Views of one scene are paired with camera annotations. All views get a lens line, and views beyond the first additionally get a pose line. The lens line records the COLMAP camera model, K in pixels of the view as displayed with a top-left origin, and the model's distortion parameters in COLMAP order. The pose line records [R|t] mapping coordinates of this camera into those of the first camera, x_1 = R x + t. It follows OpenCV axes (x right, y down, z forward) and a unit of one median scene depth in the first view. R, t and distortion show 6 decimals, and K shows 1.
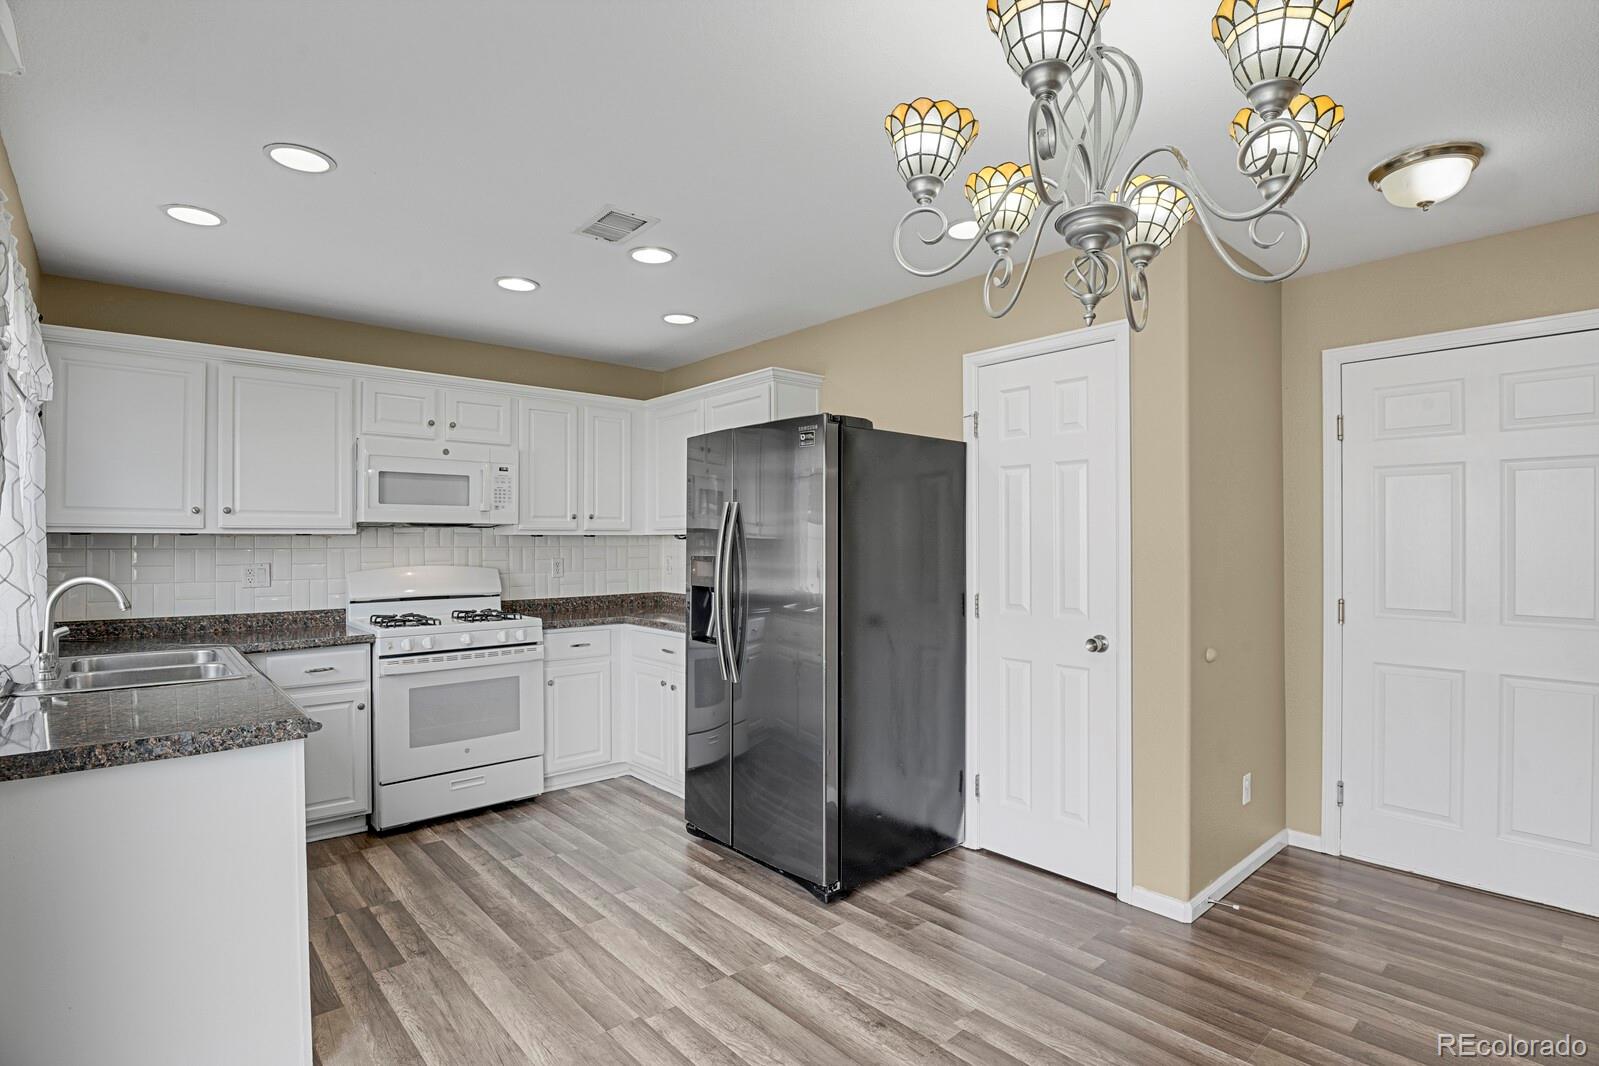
lens RADIAL K [[781.1, 0, 801.6], [0, 781.1, 539.3], [0, 0, 1]] dist [-0.020627, -0.006366]
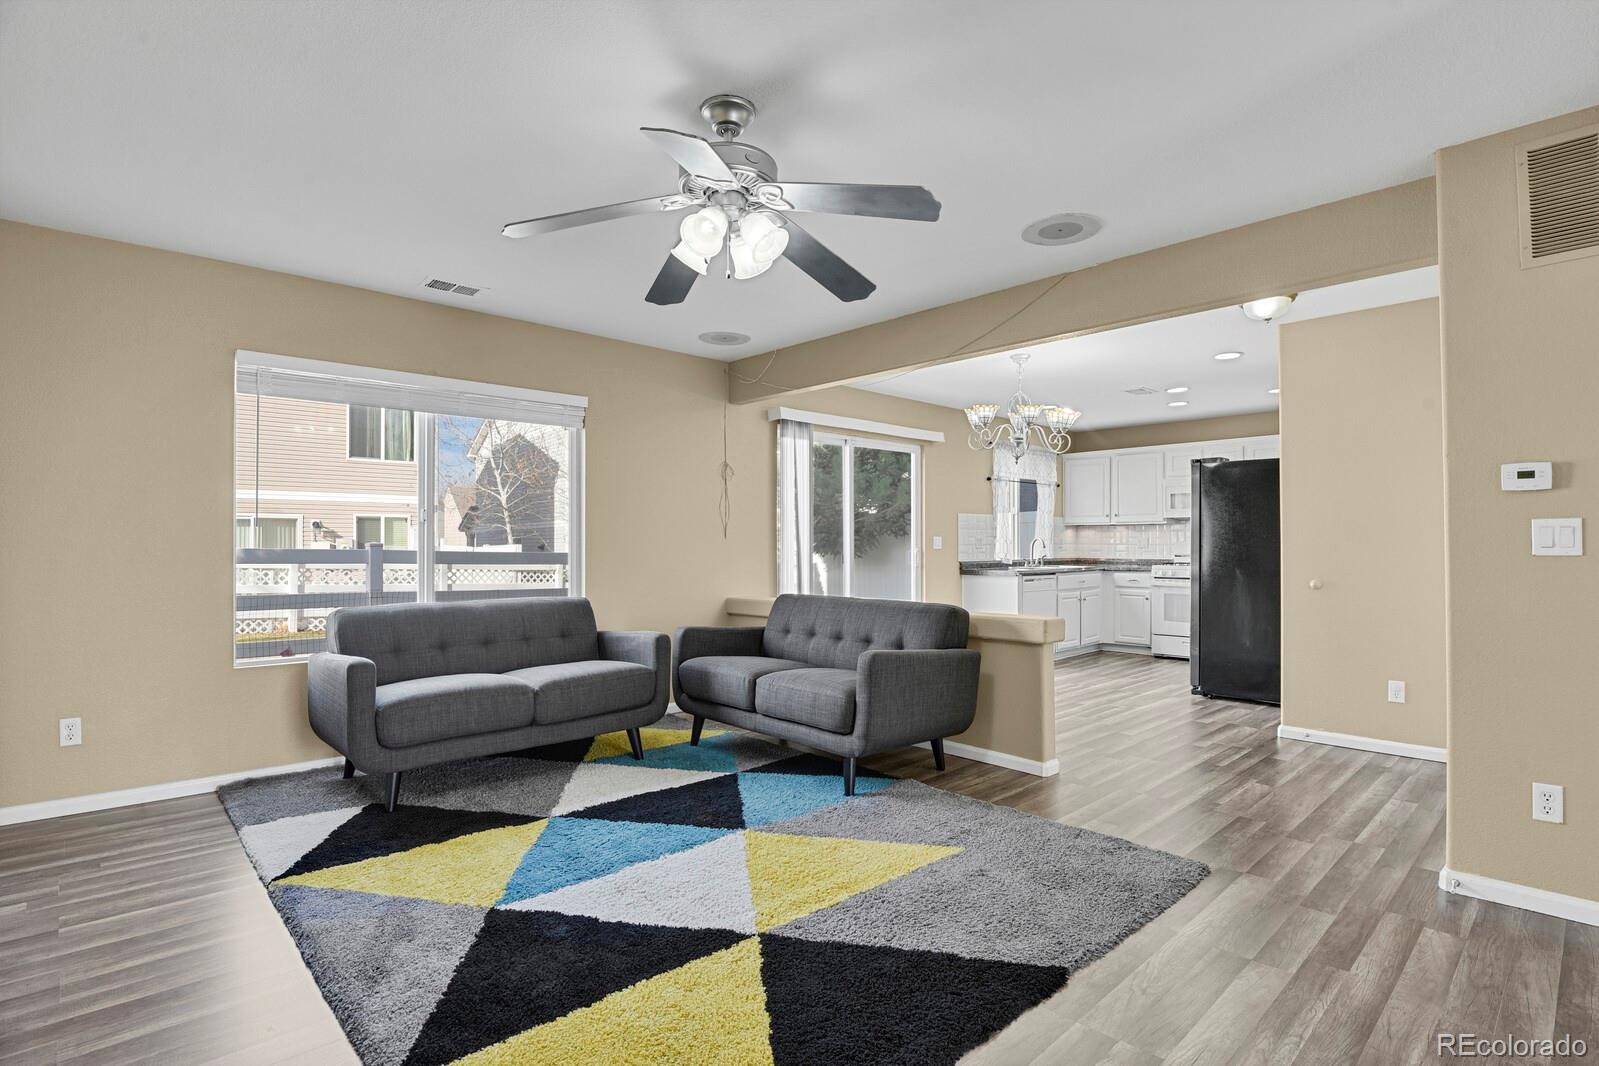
lens RADIAL K [[781.1, 0, 801.6], [0, 781.1, 539.3], [0, 0, 1]] dist [-0.020627, -0.006366]
pose [[0.027845, -0.004942, -0.999600, 1.673993], [0.002257, 0.999986, -0.004881, 0.048779], [0.999610, -0.002121, 0.027856, -0.083509]]
